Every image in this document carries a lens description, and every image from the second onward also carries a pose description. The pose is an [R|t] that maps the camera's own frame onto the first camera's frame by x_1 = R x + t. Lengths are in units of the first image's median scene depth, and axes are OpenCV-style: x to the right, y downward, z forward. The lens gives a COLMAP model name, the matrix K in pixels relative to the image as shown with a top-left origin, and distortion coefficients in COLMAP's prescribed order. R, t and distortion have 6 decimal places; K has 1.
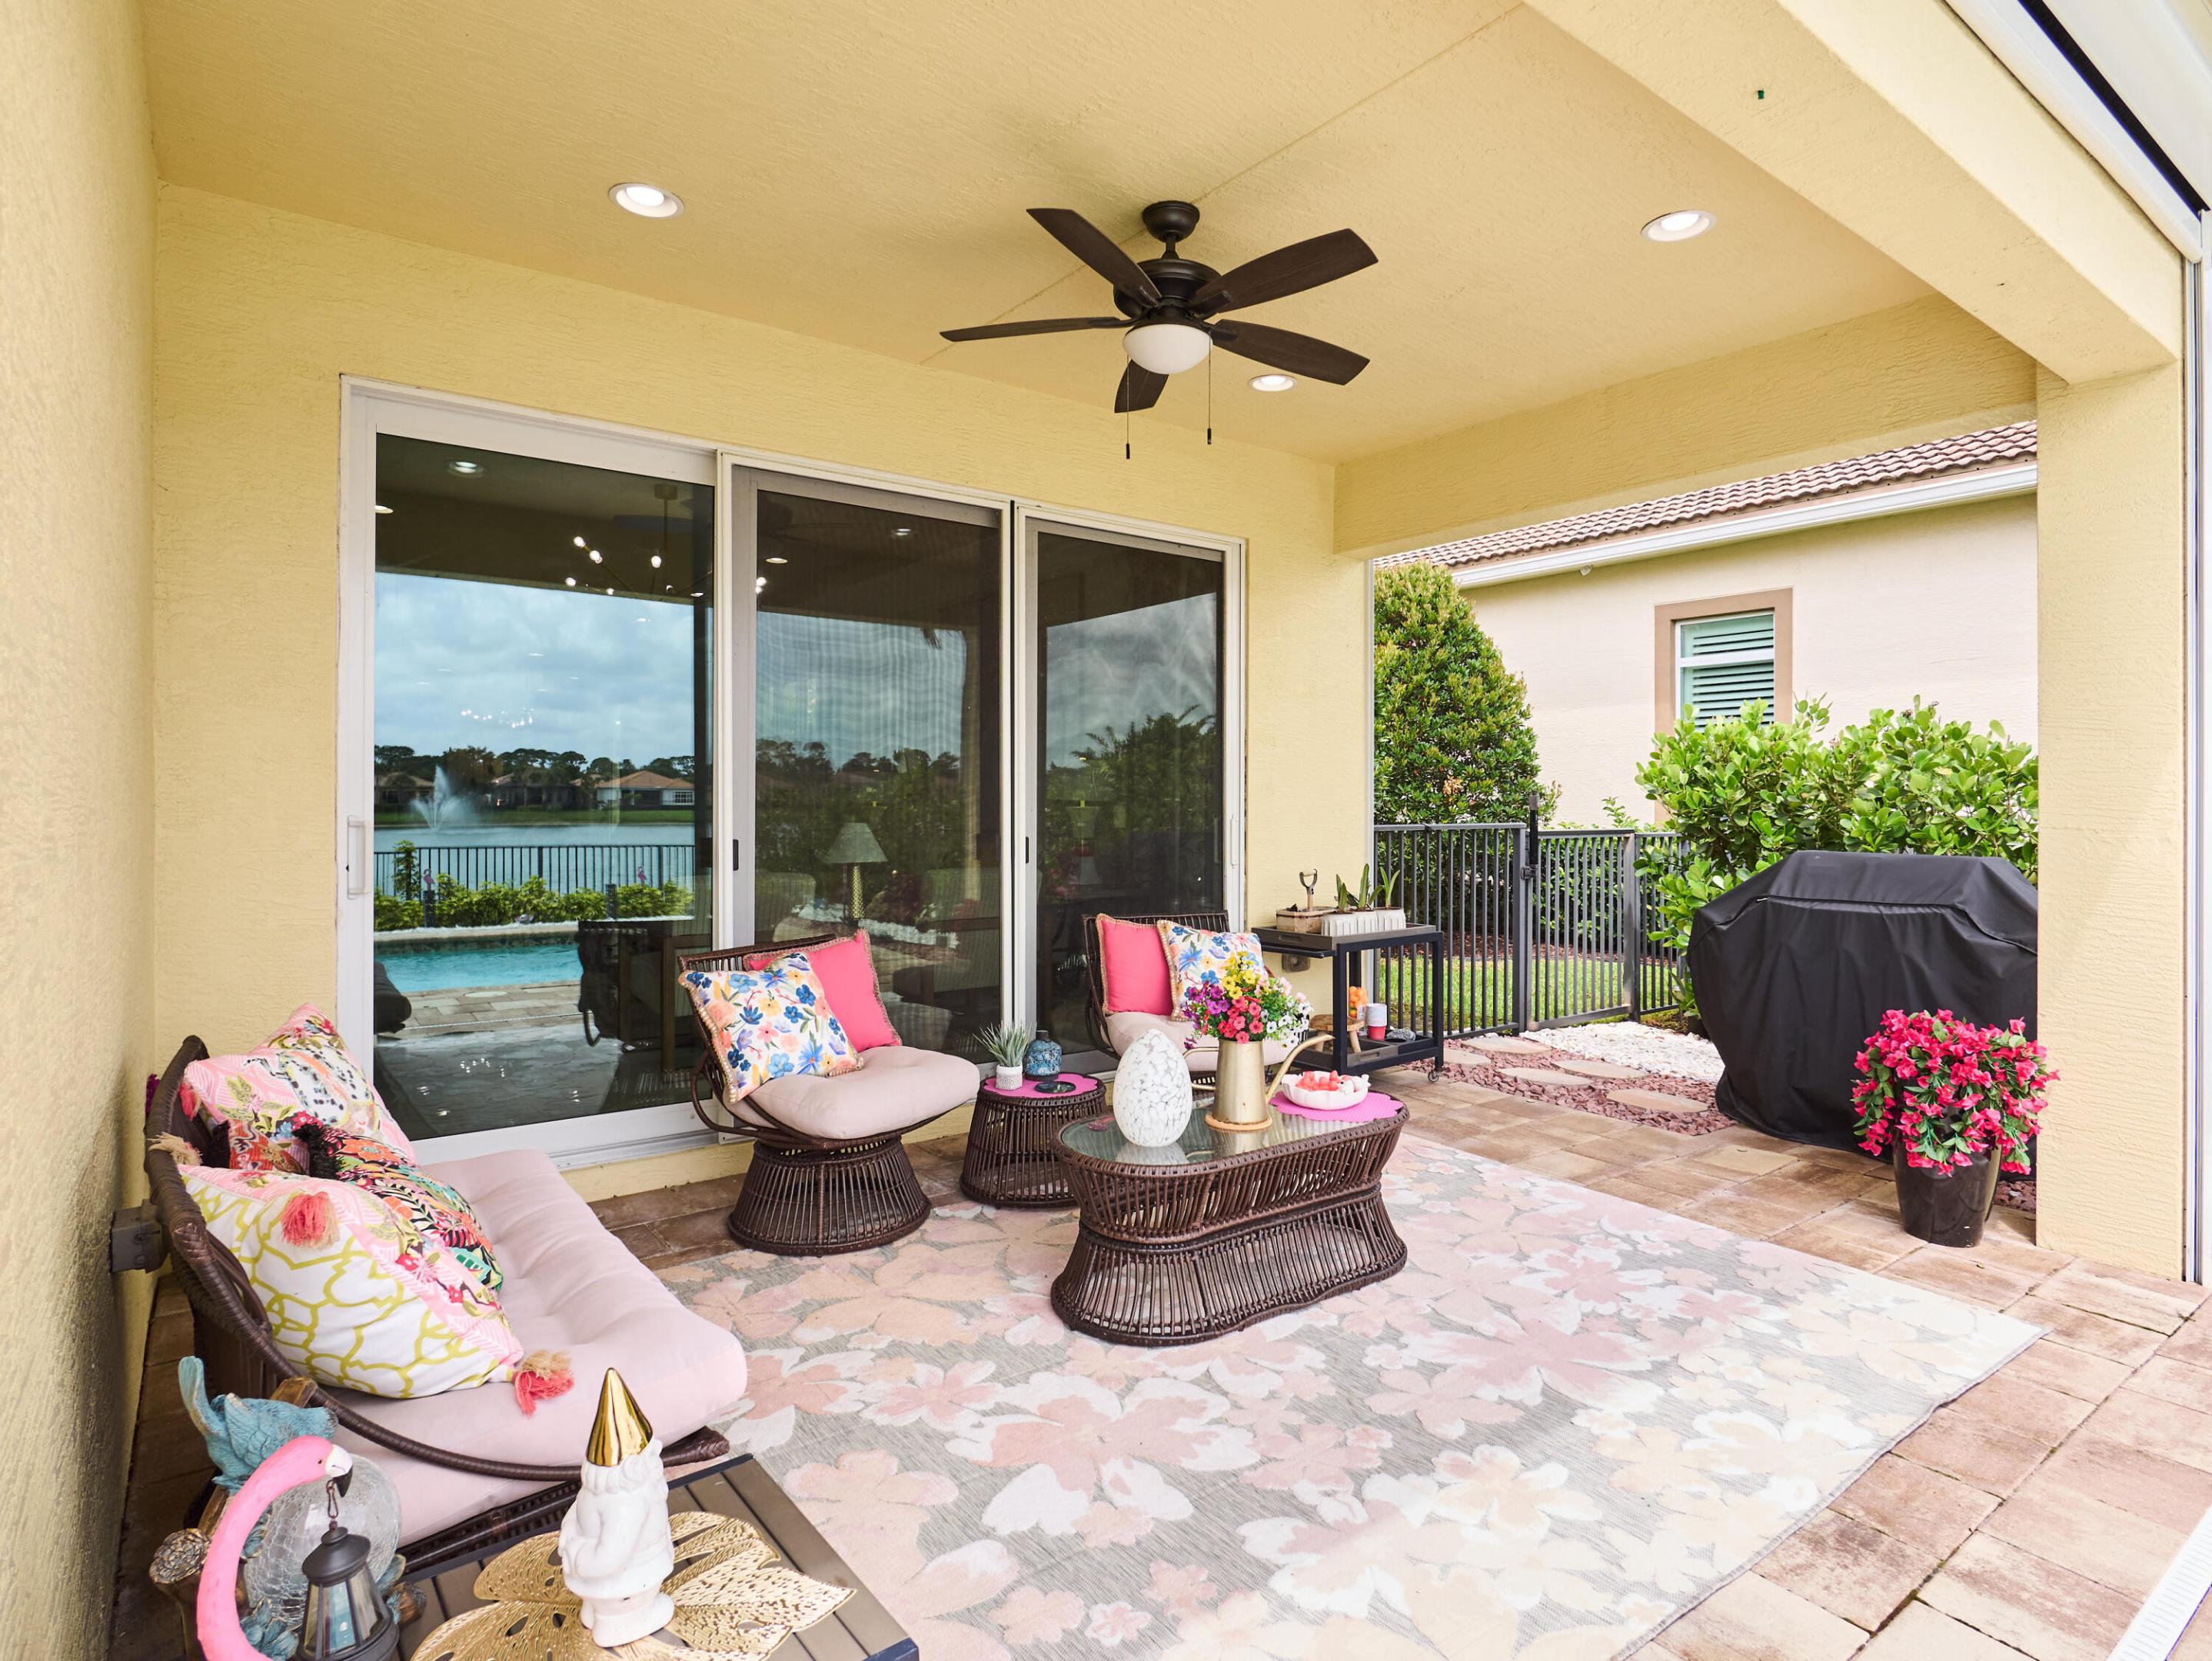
lens RADIAL K [[1199.9, 0, 1115.4], [0, 1199.9, 820.6], [0, 0, 1]] dist [-0.017436, 0.001155]
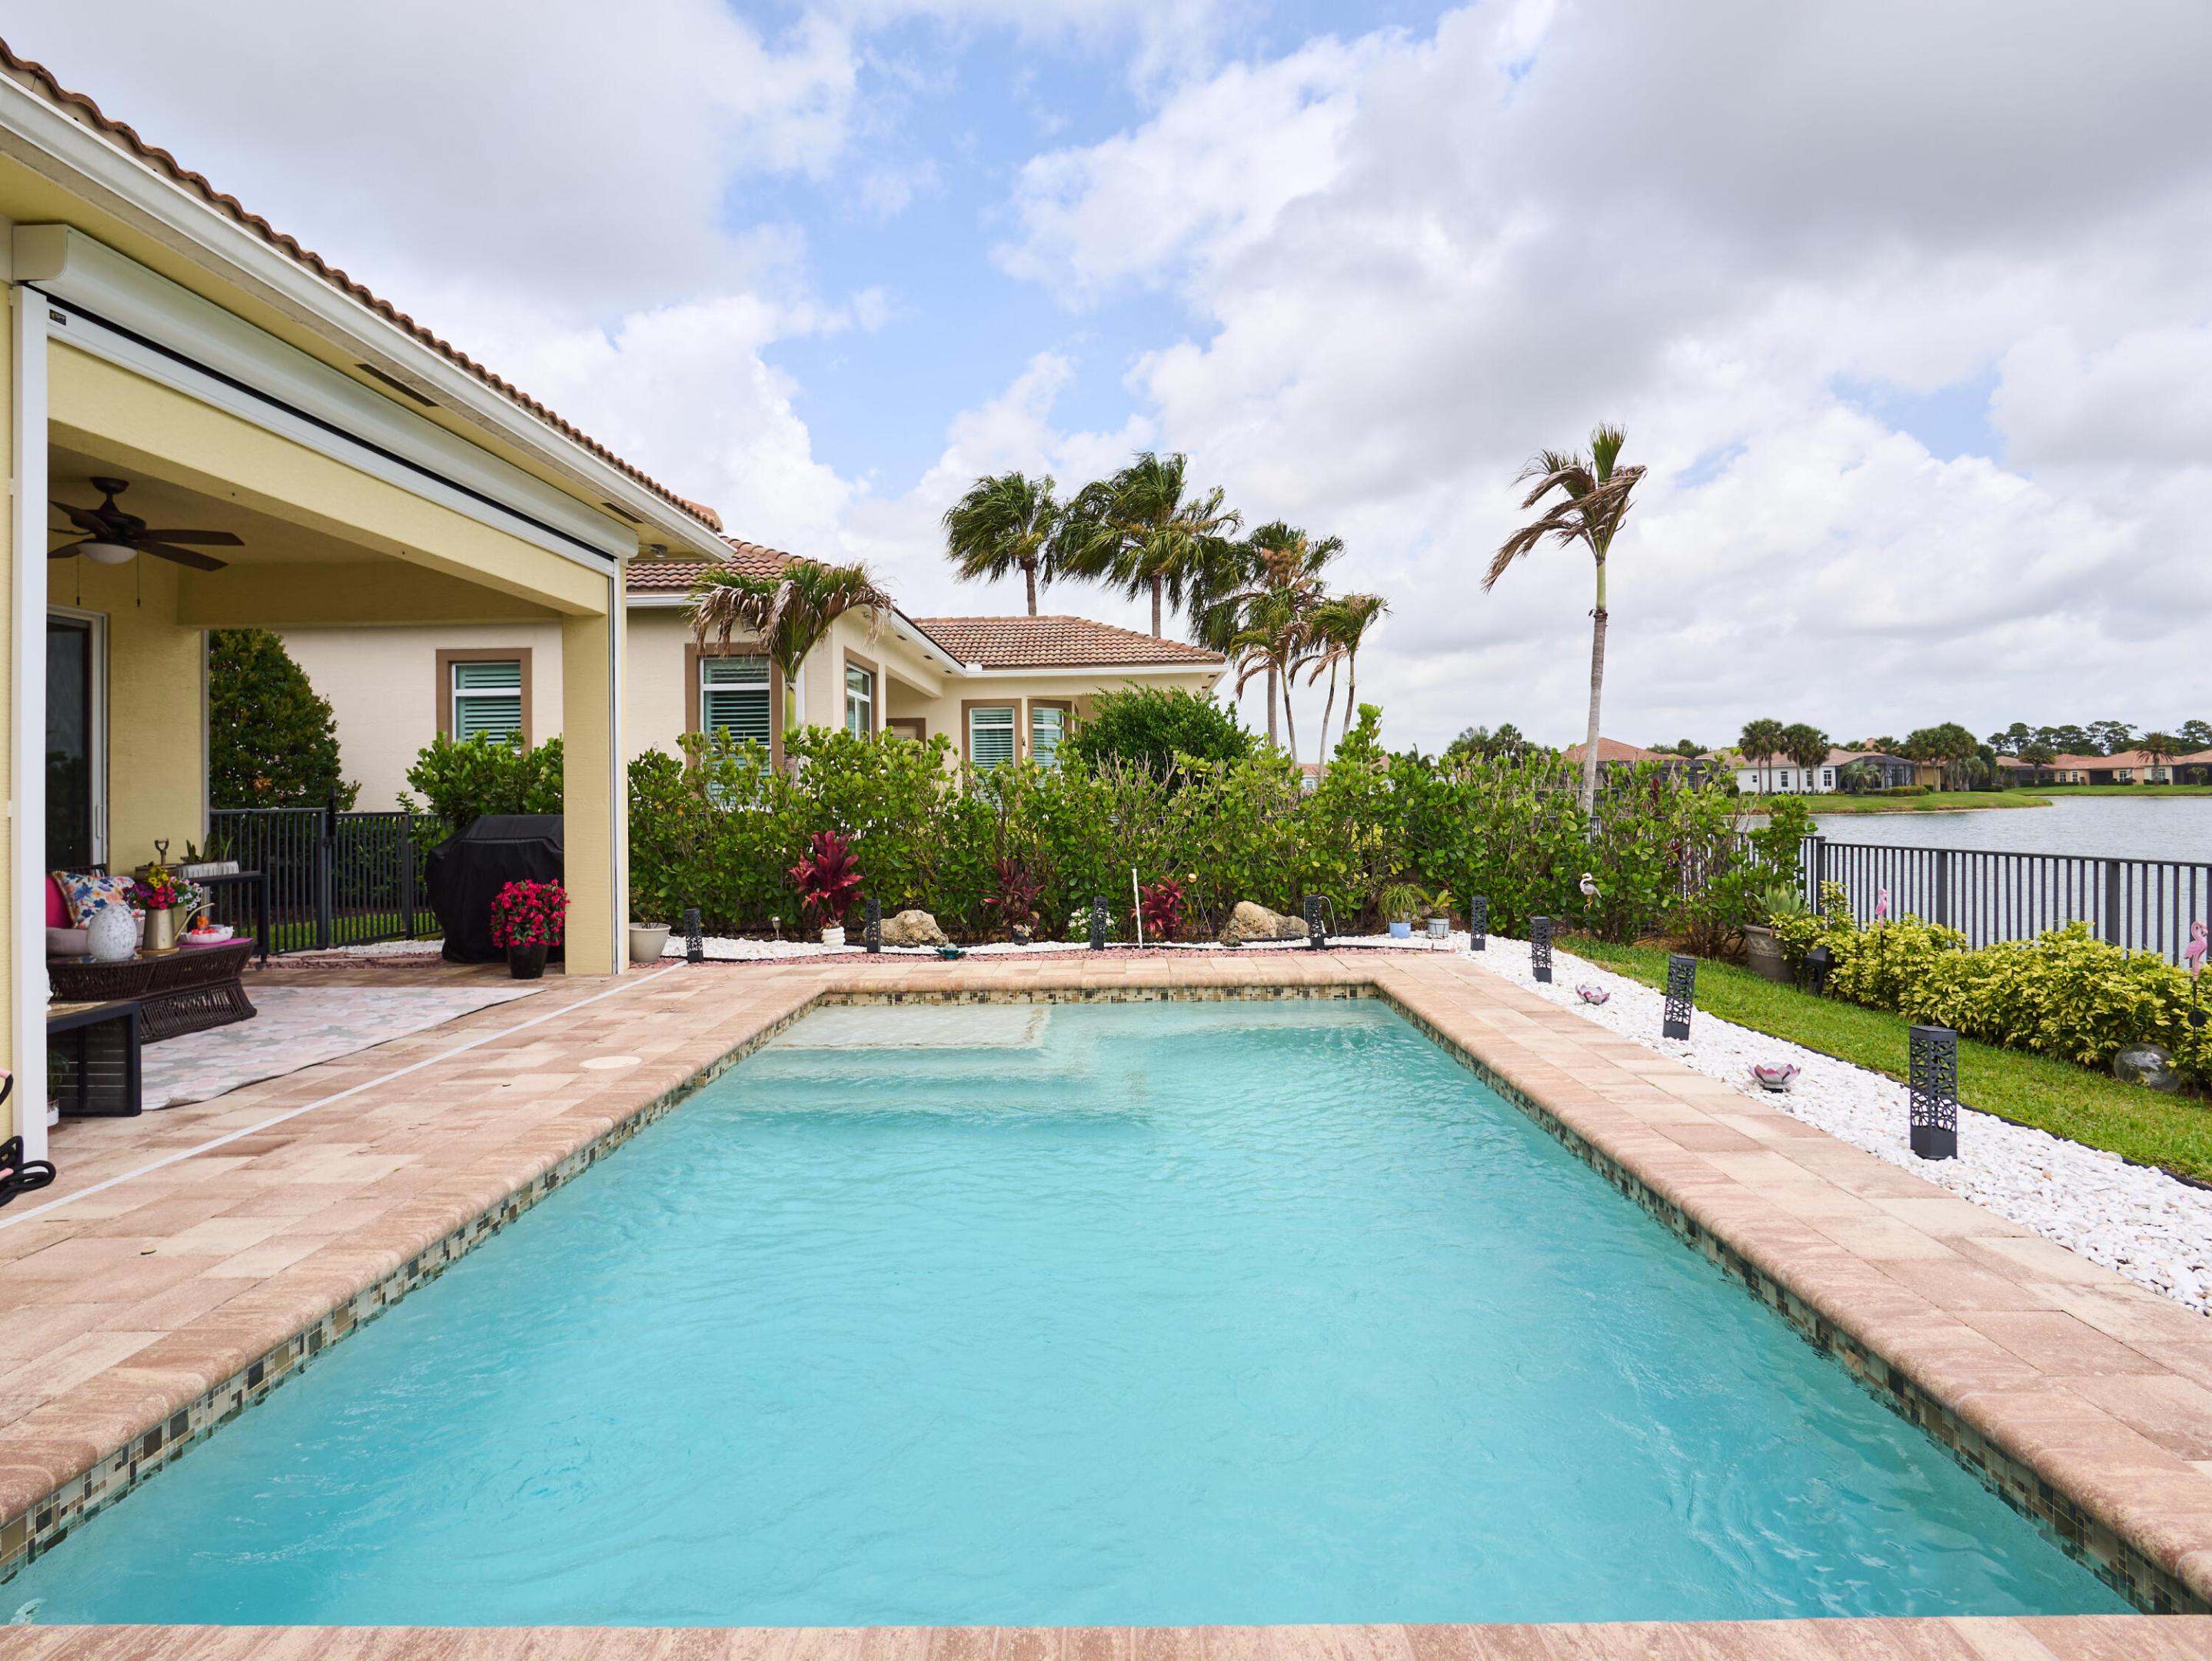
lens RADIAL K [[1171.4, 0, 1106.2], [0, 1171.4, 756.6], [0, 0, 1]] dist [-0.001367, -0.020261]
pose [[0.612212, 0.015844, 0.790535, -0.227569], [0.025687, 0.998873, -0.039912, 0.023098], [-0.790277, 0.044741, 0.611115, -0.709150]]
